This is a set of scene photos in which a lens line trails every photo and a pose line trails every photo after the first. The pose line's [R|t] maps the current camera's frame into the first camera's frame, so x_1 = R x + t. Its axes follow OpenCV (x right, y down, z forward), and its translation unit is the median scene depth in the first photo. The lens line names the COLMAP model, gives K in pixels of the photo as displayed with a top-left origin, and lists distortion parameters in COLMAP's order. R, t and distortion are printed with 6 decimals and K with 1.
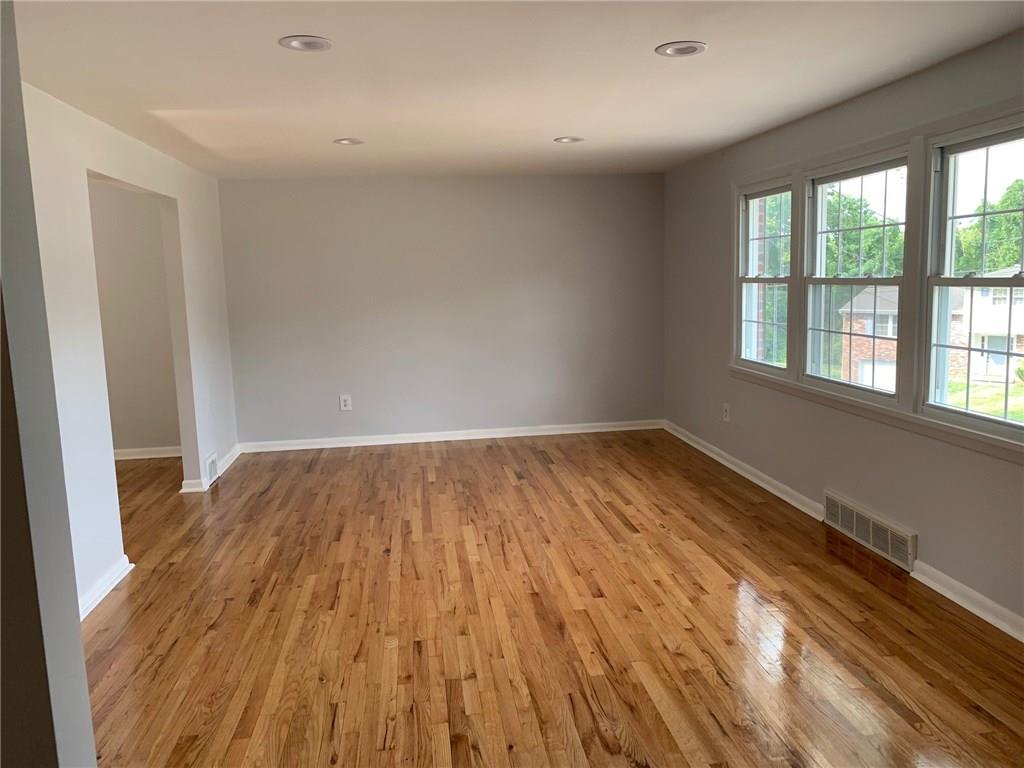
lens RADIAL K [[787.0, 0, 512.3], [0, 787.0, 382.2], [0, 0, 1]] dist [0.017225, -0.018436]
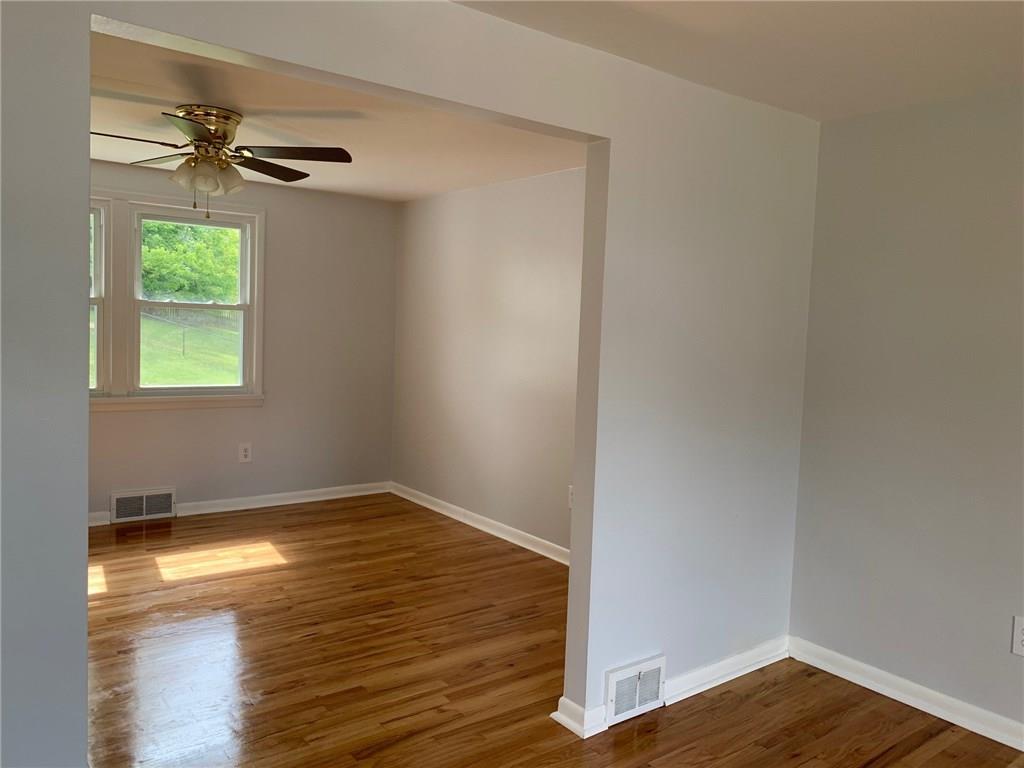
lens RADIAL K [[787.0, 0, 512.3], [0, 787.0, 384.4], [0, 0, 1]] dist [0.017225, -0.018436]
pose [[0.508318, 0.116413, -0.853265, -0.023500], [-0.171395, 0.984675, 0.032235, -0.083554], [0.843941, 0.129860, 0.520481, 0.681608]]
